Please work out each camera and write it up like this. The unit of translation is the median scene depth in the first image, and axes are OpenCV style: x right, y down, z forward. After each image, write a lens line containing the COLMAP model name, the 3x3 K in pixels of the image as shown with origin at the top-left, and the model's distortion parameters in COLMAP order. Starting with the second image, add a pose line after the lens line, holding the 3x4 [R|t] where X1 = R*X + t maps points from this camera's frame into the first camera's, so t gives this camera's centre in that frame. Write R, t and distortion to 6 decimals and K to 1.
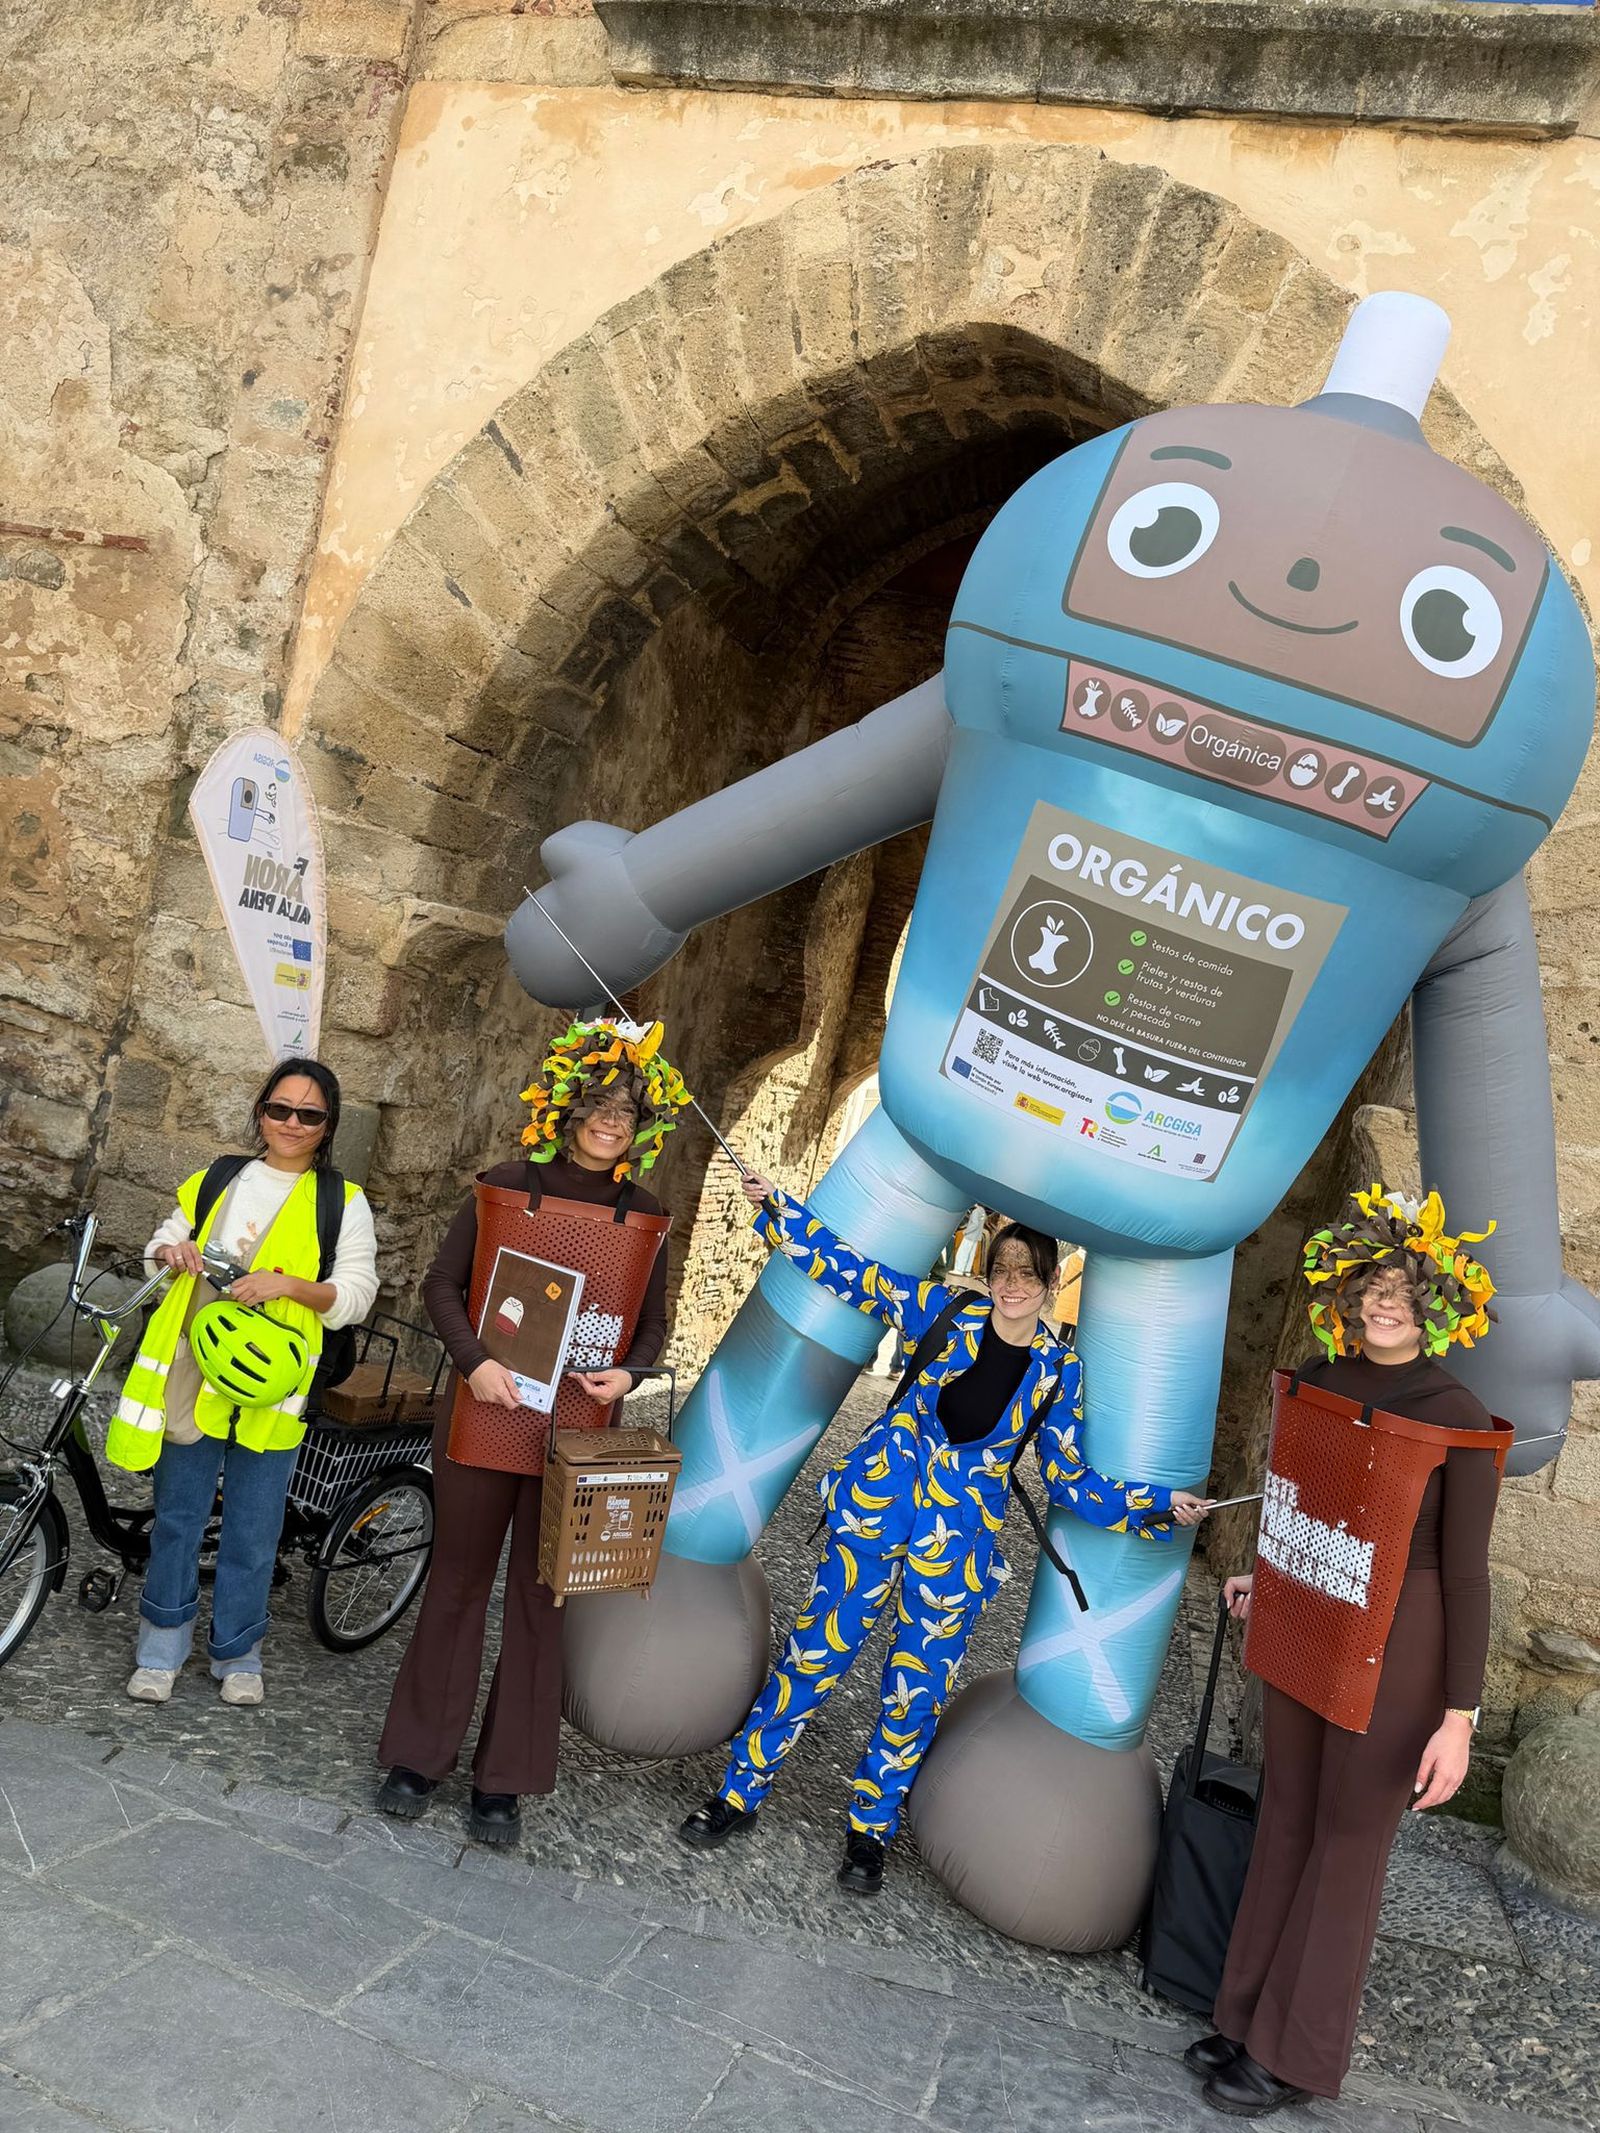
lens RADIAL K [[1467.2, 0, 746.9], [0, 1467.2, 1026.5], [0, 0, 1]] dist [0.014009, -0.031353]
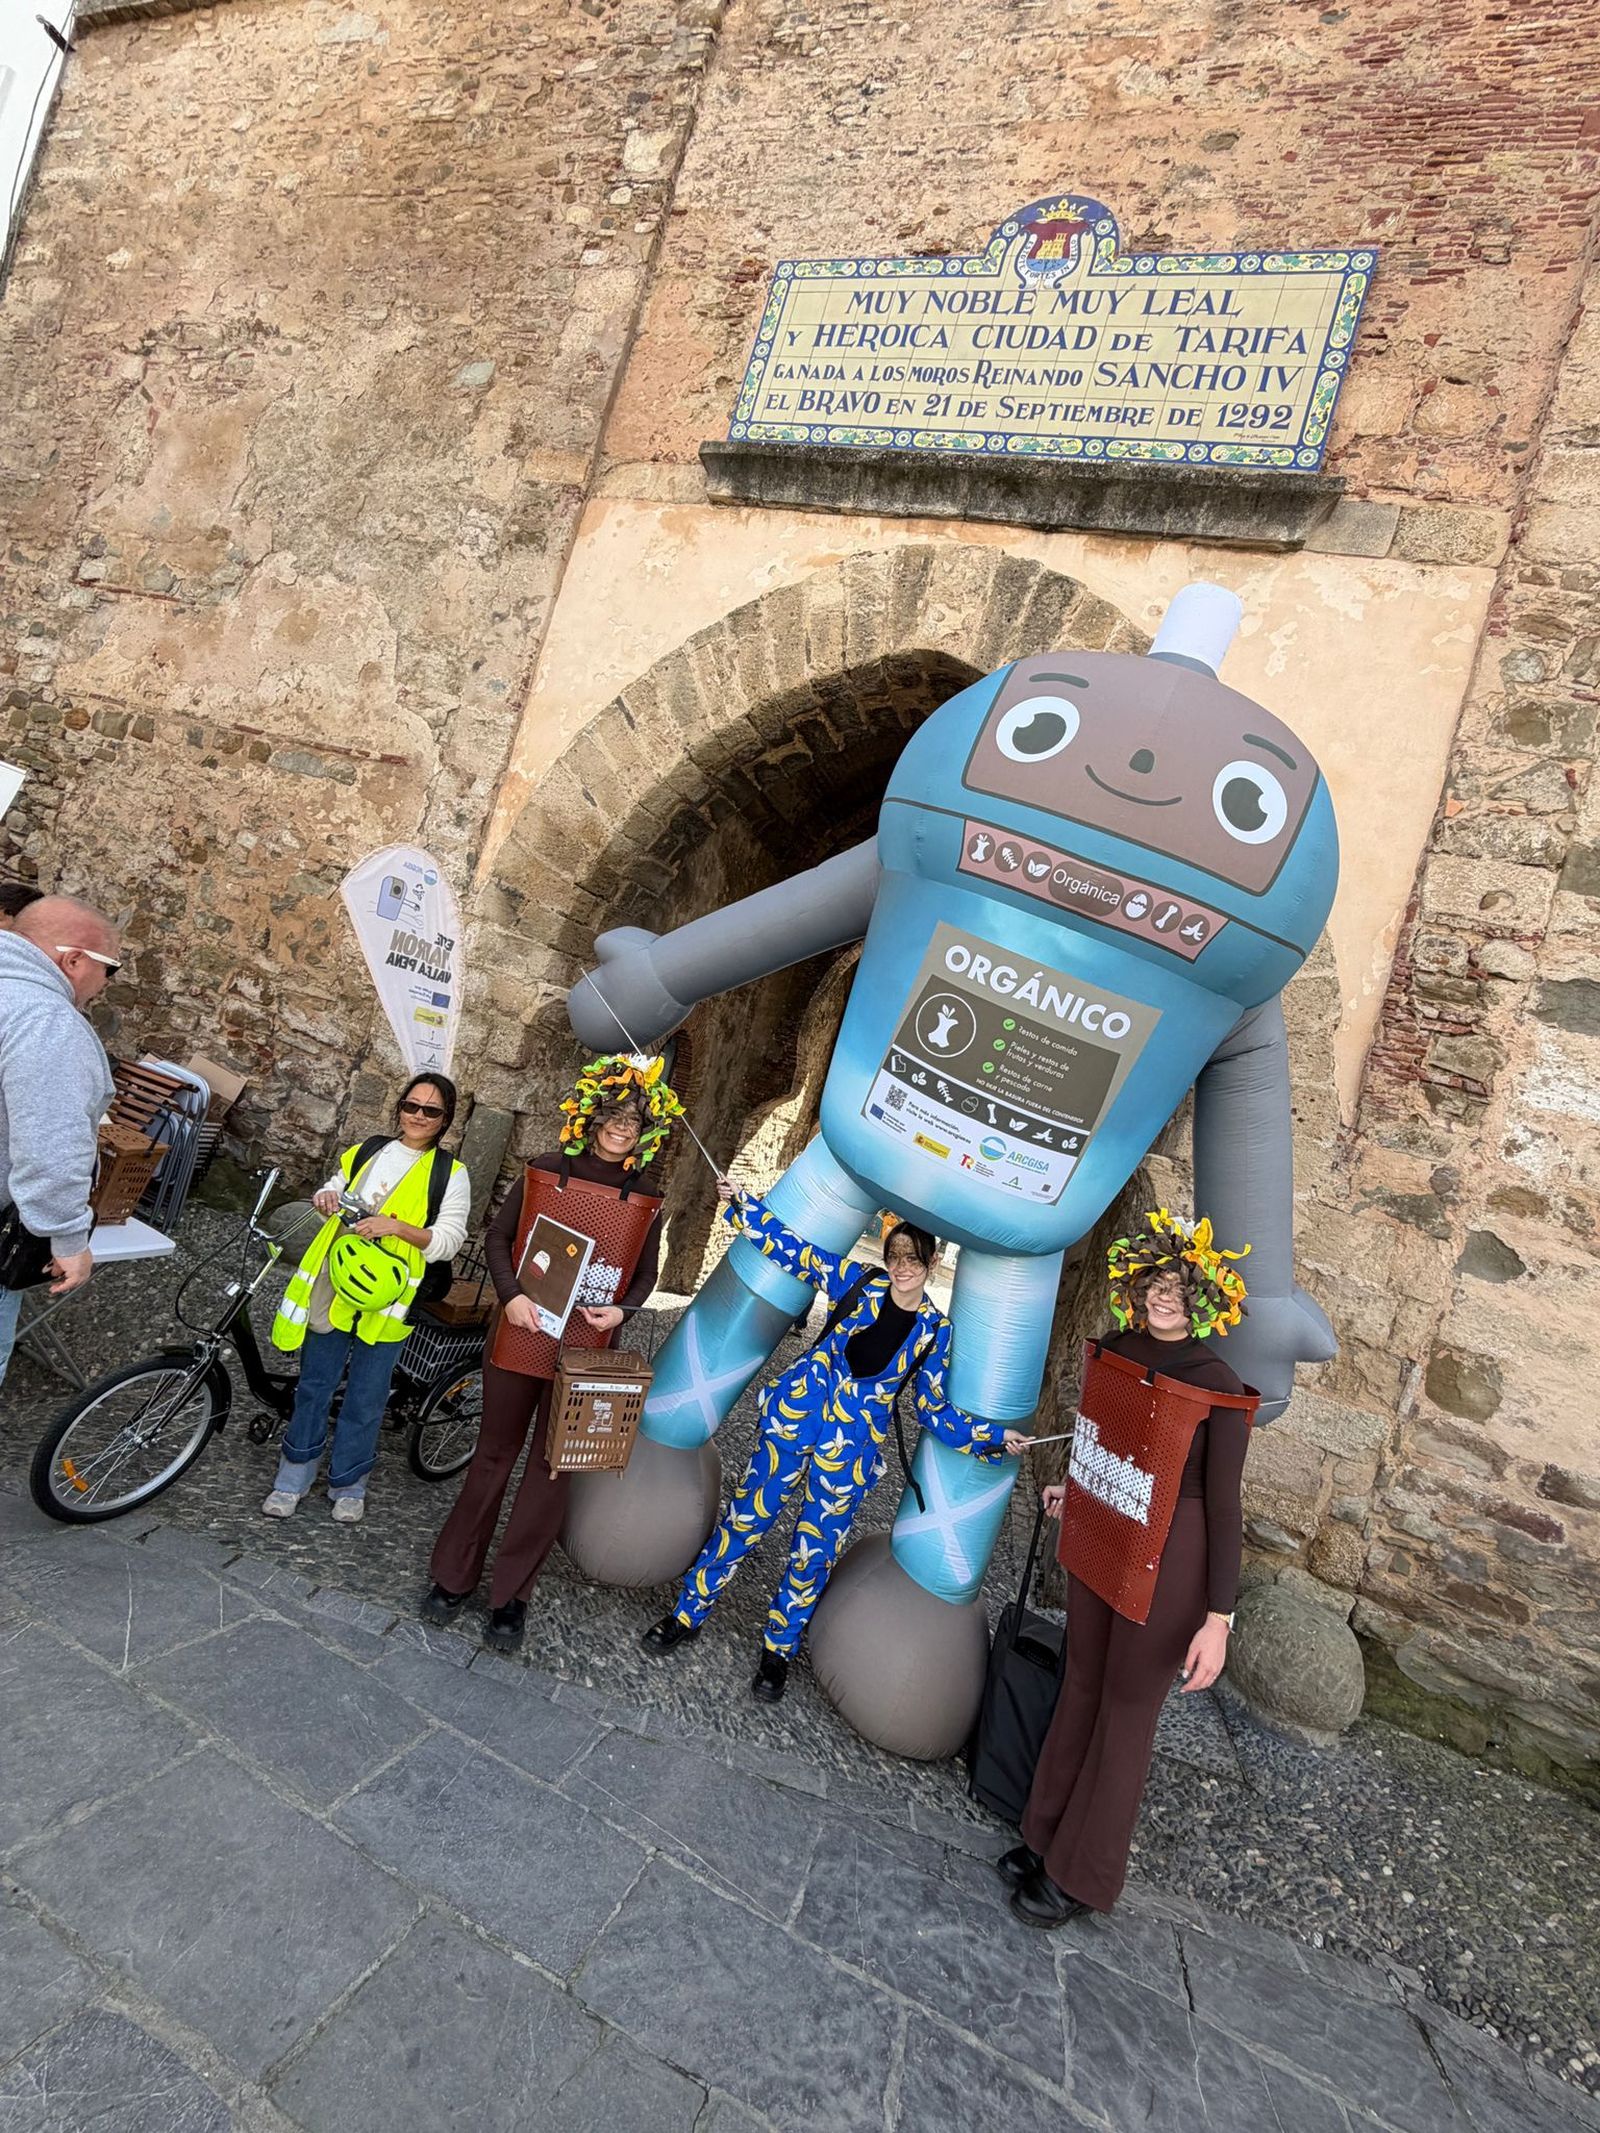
lens RADIAL K [[846.8, 0, 747.6], [0, 846.8, 1029.6], [0, 0, 1]] dist [-0.047910, 0.015255]
pose [[0.997252, 0.065033, -0.035497, 0.043672], [-0.067244, 0.995608, -0.065142, 0.010619], [0.031105, 0.067350, 0.997244, 0.176037]]
